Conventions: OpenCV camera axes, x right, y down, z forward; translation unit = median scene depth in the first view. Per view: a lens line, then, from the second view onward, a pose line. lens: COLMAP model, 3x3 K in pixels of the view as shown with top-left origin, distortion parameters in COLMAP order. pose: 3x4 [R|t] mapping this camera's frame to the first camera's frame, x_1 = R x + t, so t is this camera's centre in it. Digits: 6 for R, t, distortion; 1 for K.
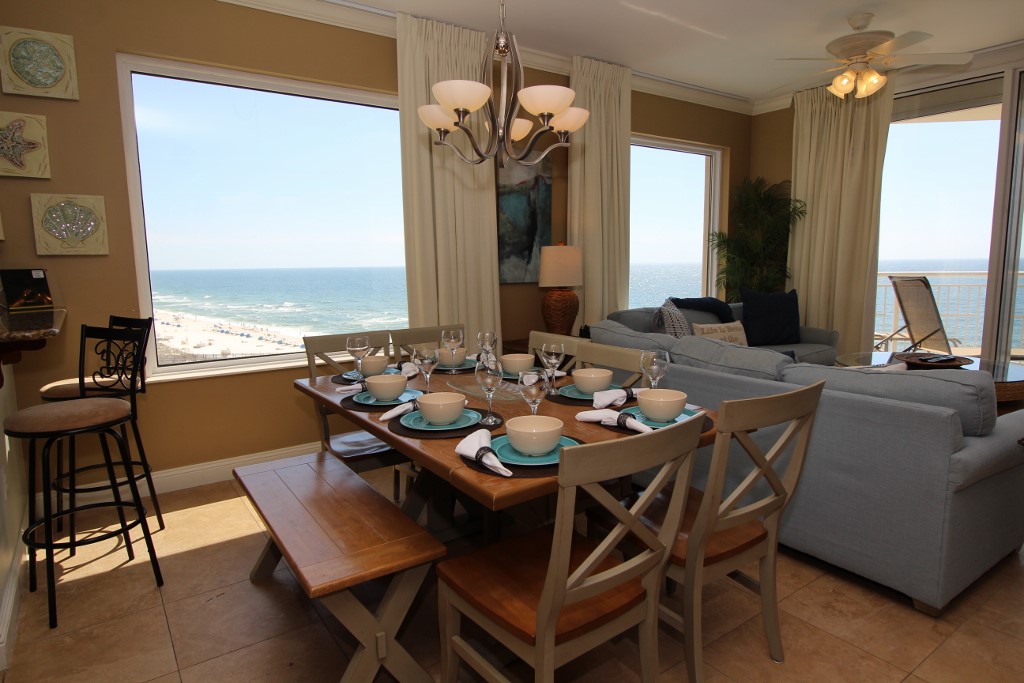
lens RADIAL K [[599.7, 0, 512.0], [0, 599.7, 341.5], [0, 0, 1]] dist [0.001224, -0.003088]
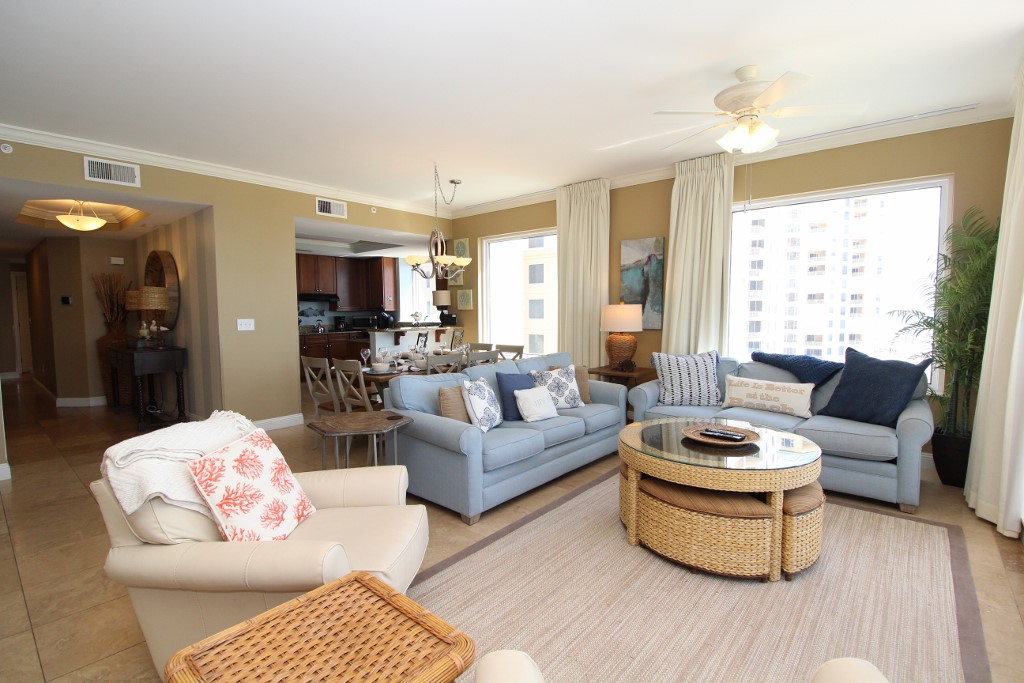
lens RADIAL K [[477.2, 0, 512.4], [0, 477.2, 343.1], [0, 0, 1]] dist [0.000862, -0.012707]
pose [[0.247848, 0.079877, -0.965501, 1.731149], [-0.125478, 0.990848, 0.049763, -0.134825], [0.960639, 0.108816, 0.255602, 0.674235]]
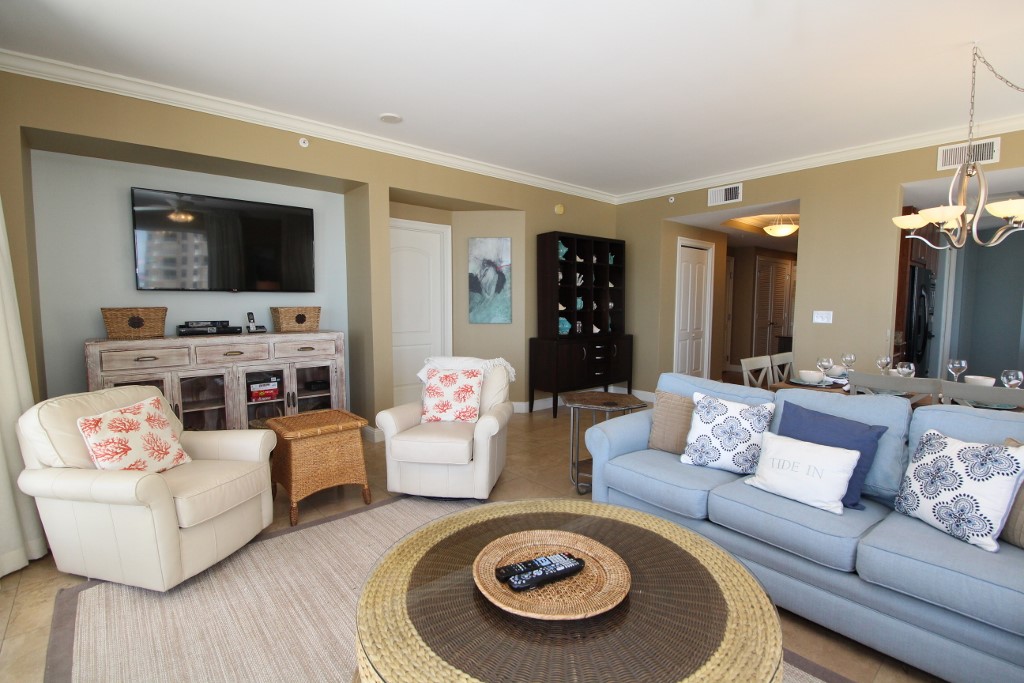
lens RADIAL K [[477.2, 0, 512.4], [0, 477.2, 343.1], [0, 0, 1]] dist [0.000862, -0.012707]
pose [[-0.995365, 0.022448, -0.093513, 1.008309], [0.001996, 0.976987, 0.213288, -0.260086], [0.096149, 0.212112, -0.972504, 1.717891]]
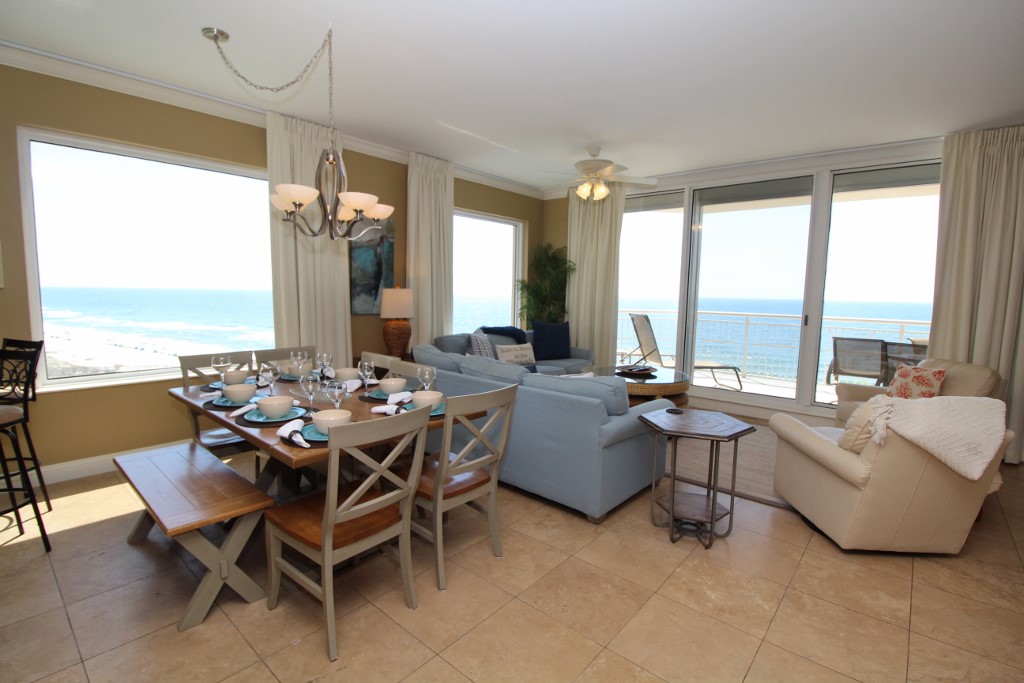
lens RADIAL K [[477.2, 0, 512.4], [0, 477.2, 343.1], [0, 0, 1]] dist [0.000862, -0.012707]
pose [[0.969919, 0.006505, 0.243340, 0.107284], [-0.000774, 0.999720, -0.023641, -0.012088], [-0.243426, 0.022741, 0.969653, -0.187135]]
